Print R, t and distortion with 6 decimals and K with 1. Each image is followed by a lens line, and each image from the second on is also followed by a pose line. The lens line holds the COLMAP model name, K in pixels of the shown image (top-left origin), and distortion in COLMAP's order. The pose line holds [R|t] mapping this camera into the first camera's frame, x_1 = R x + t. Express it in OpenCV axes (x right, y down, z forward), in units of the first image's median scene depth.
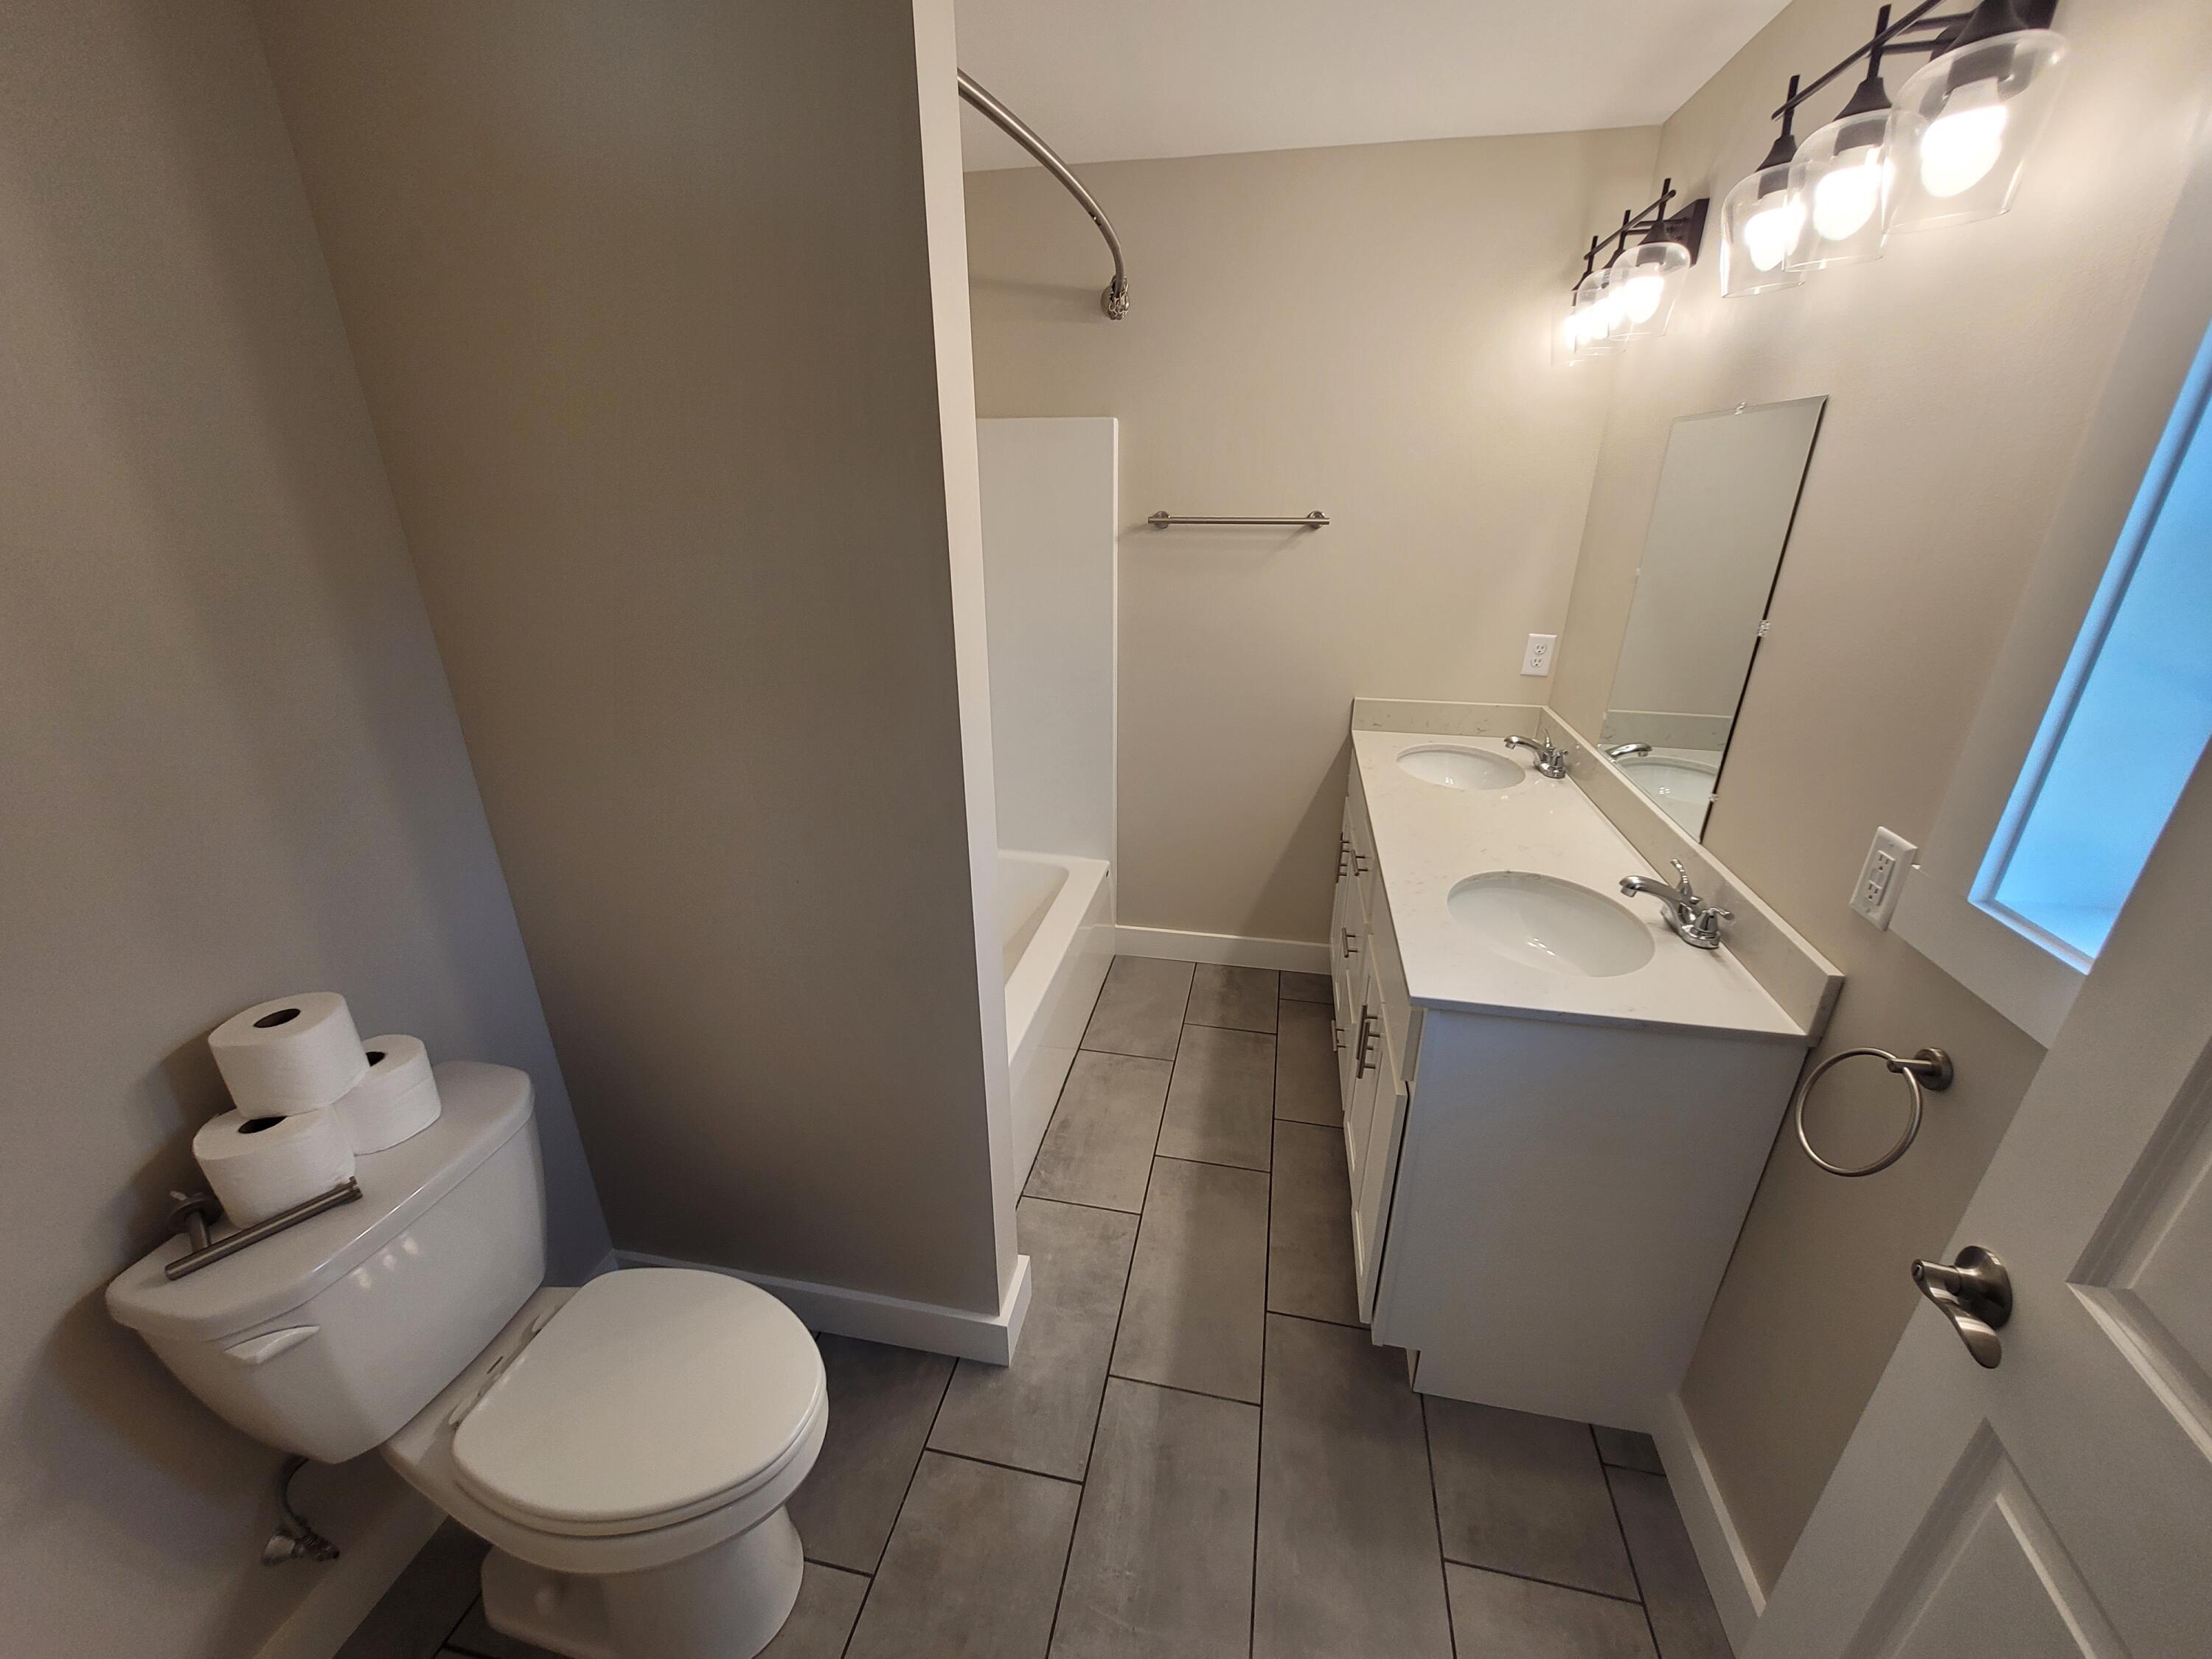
lens RADIAL K [[860.0, 0, 1104.6], [0, 860.0, 835.5], [0, 0, 1]] dist [0.000705, 0.000416]
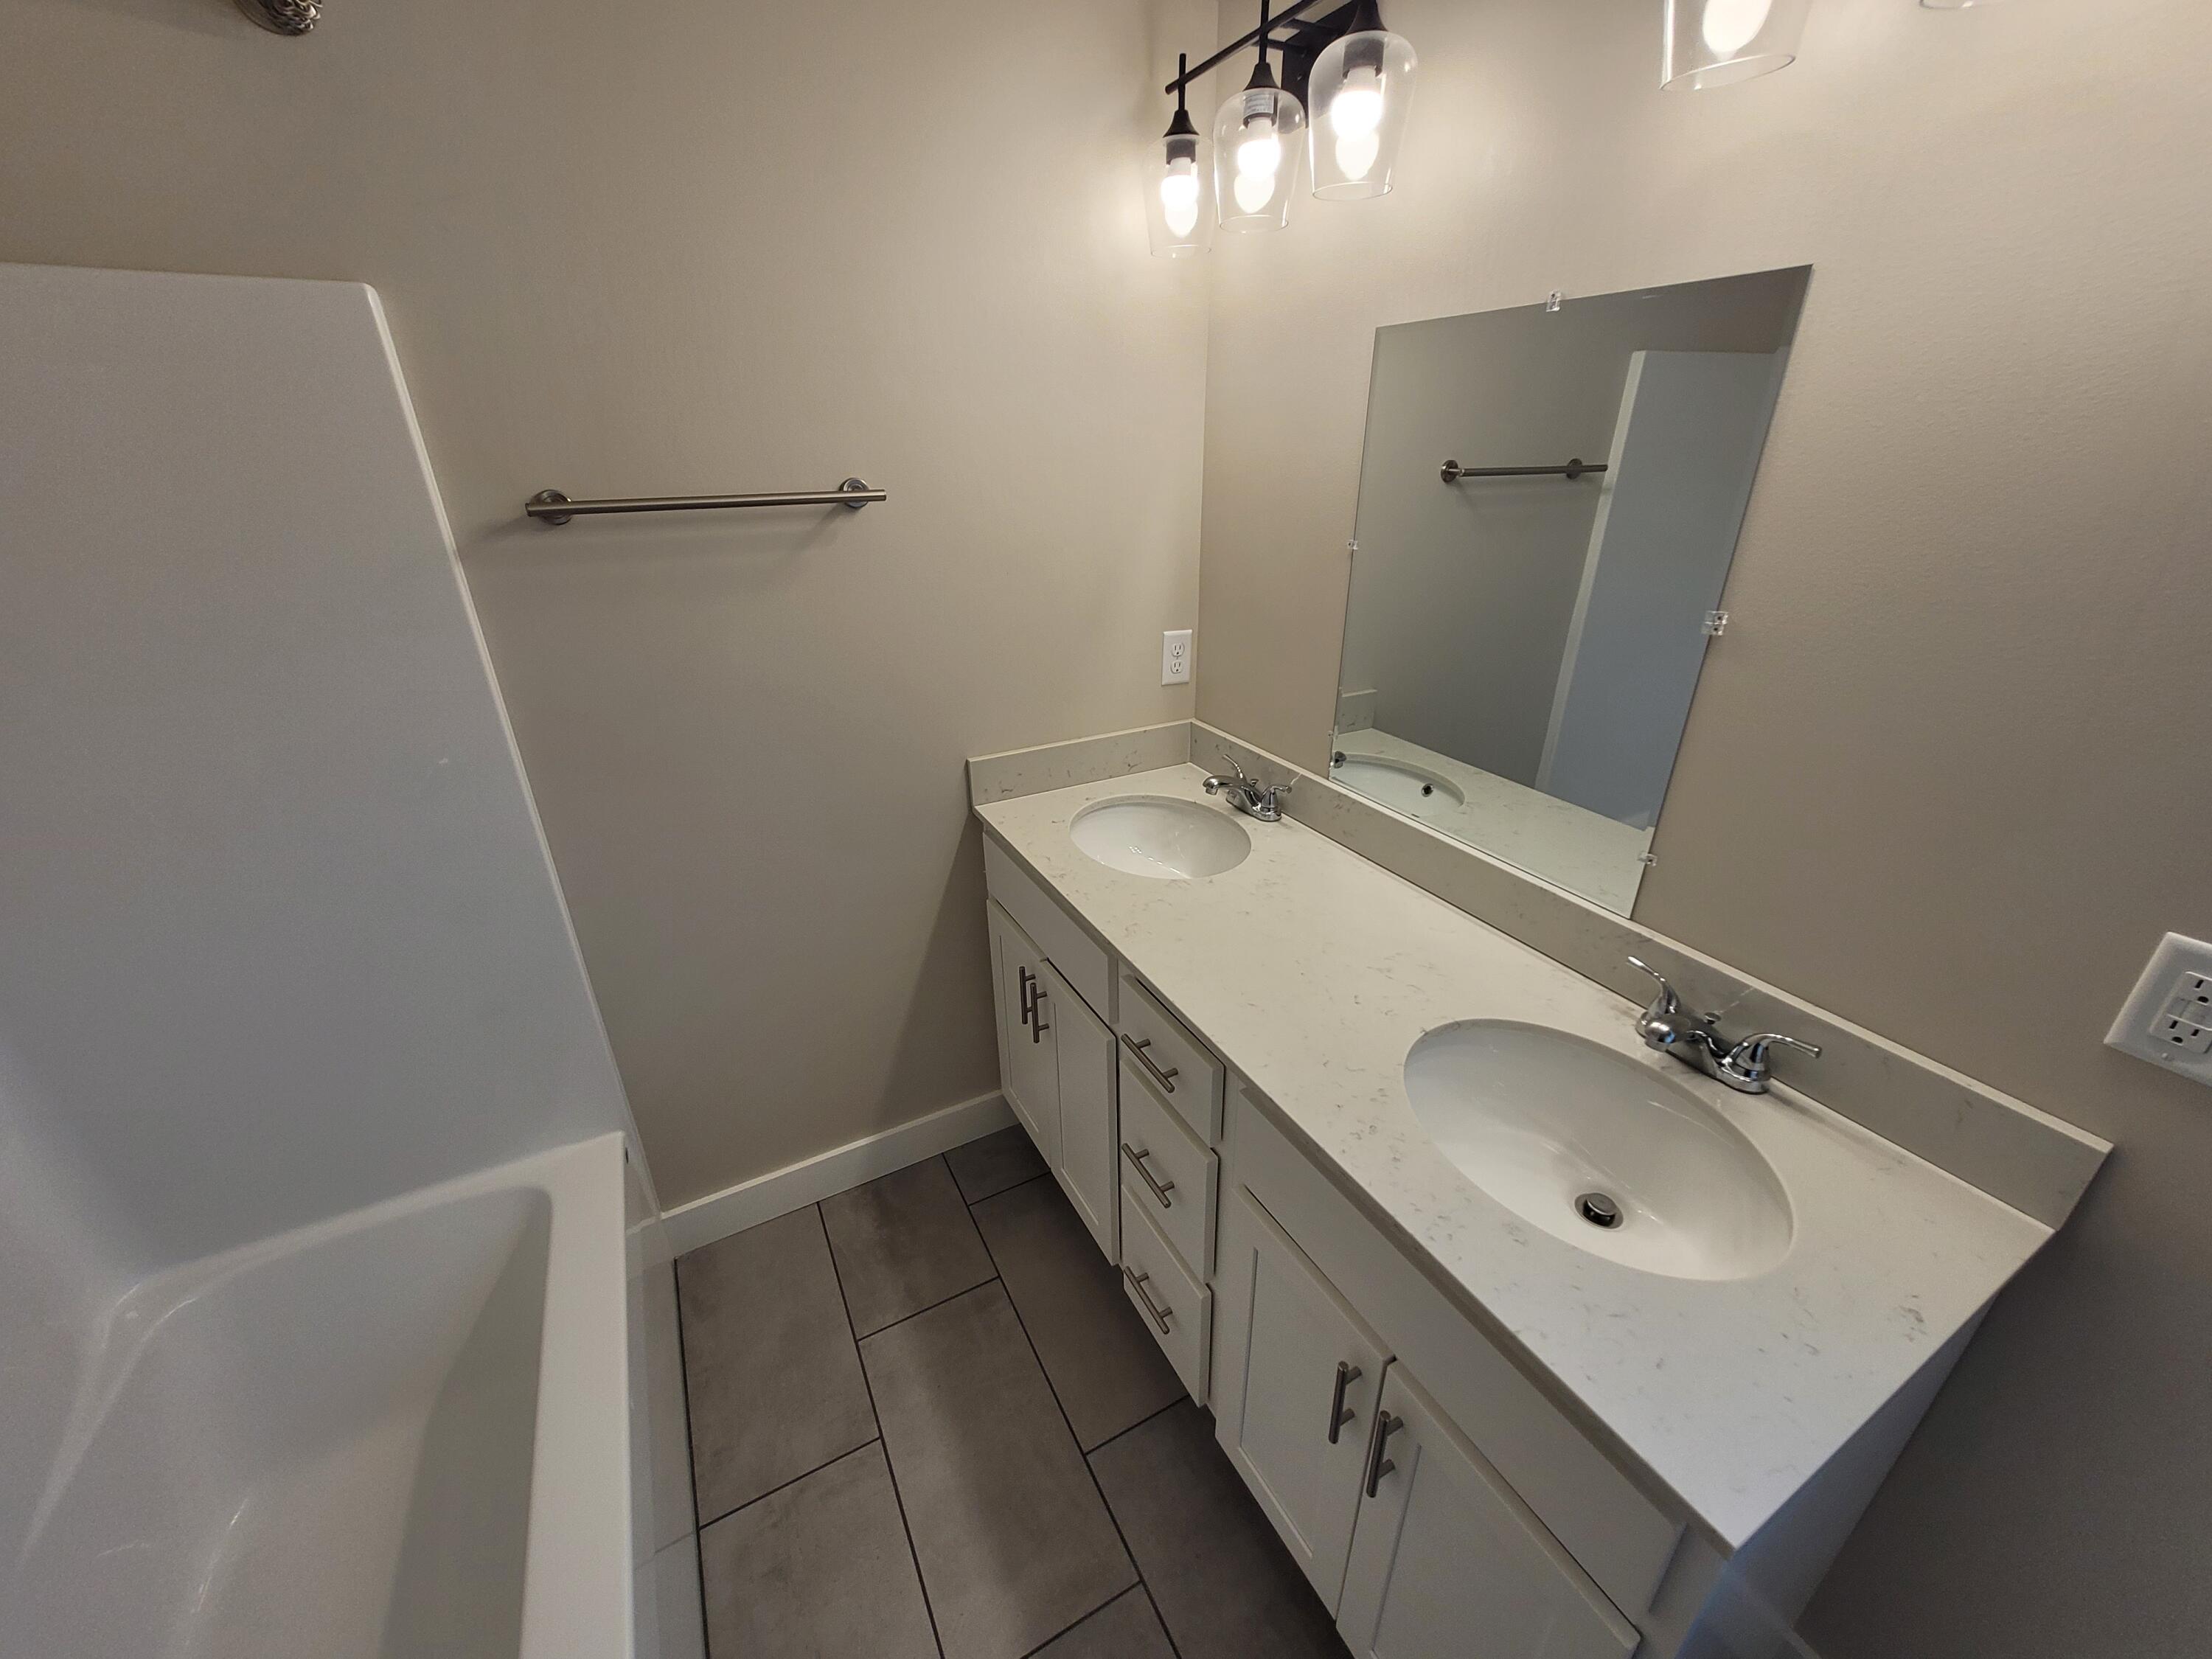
lens RADIAL K [[860.0, 0, 1115.9], [0, 860.0, 827.3], [0, 0, 1]] dist [0.000705, 0.000416]
pose [[0.763756, -0.271903, 0.585445, -0.027039], [0.257232, 0.960034, 0.110298, -0.162705], [-0.592038, 0.066355, 0.803174, 0.424782]]
